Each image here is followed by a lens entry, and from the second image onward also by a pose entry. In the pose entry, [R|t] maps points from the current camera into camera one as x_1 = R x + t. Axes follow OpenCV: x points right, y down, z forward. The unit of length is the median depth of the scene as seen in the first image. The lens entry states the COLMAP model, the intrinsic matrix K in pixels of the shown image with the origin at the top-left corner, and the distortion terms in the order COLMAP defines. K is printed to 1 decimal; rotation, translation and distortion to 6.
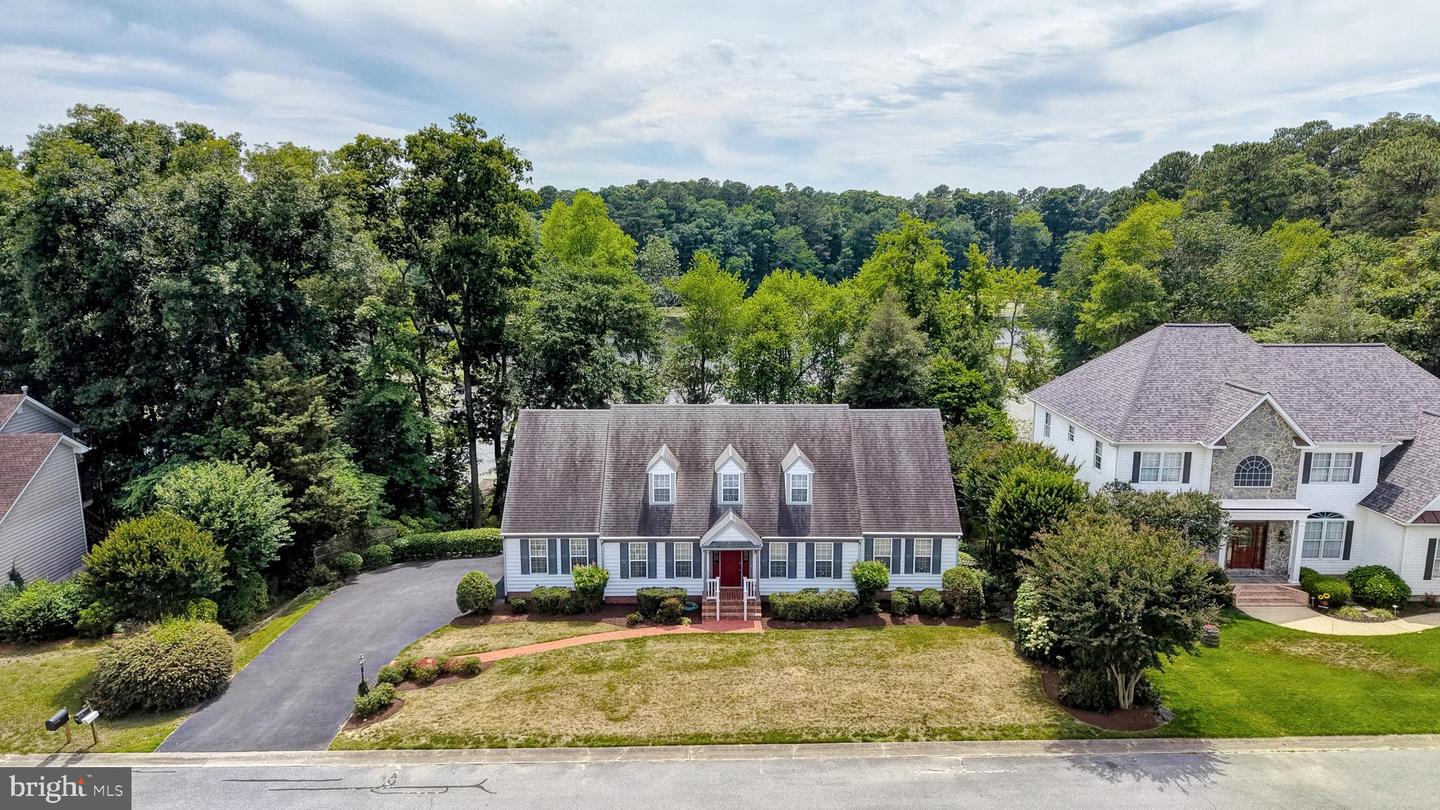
lens RADIAL K [[959.2, 0, 724.1], [0, 959.2, 402.9], [0, 0, 1]] dist [0.034984, -0.032862]
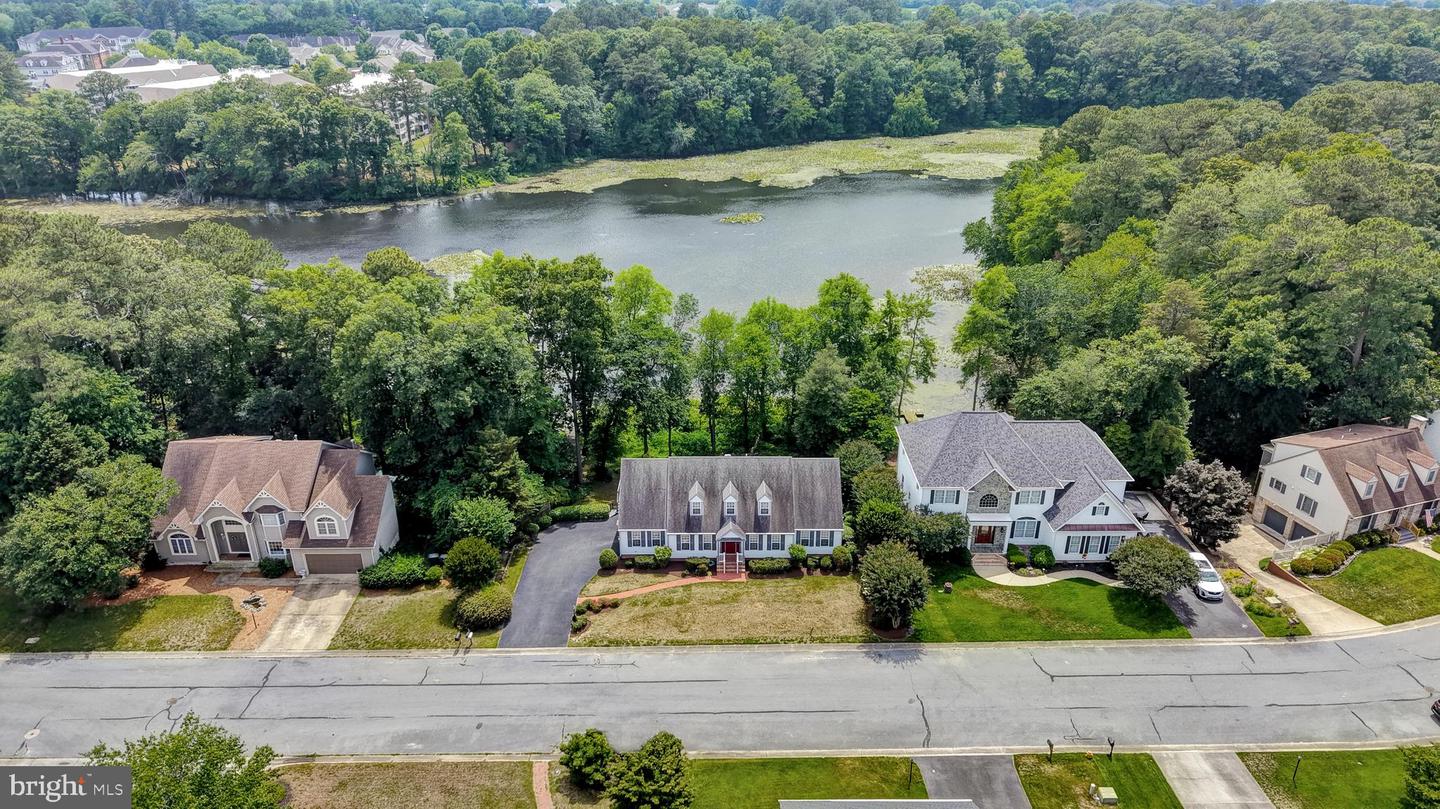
lens RADIAL K [[955.0, 0, 720.0], [0, 955.0, 404.5], [0, 0, 1]] dist [0.114180, -0.296676]
pose [[0.999992, -0.000941, -0.003848, -0.007629], [0.001864, 0.968895, 0.247466, -0.639766], [0.003495, -0.247472, 0.968889, -0.927112]]
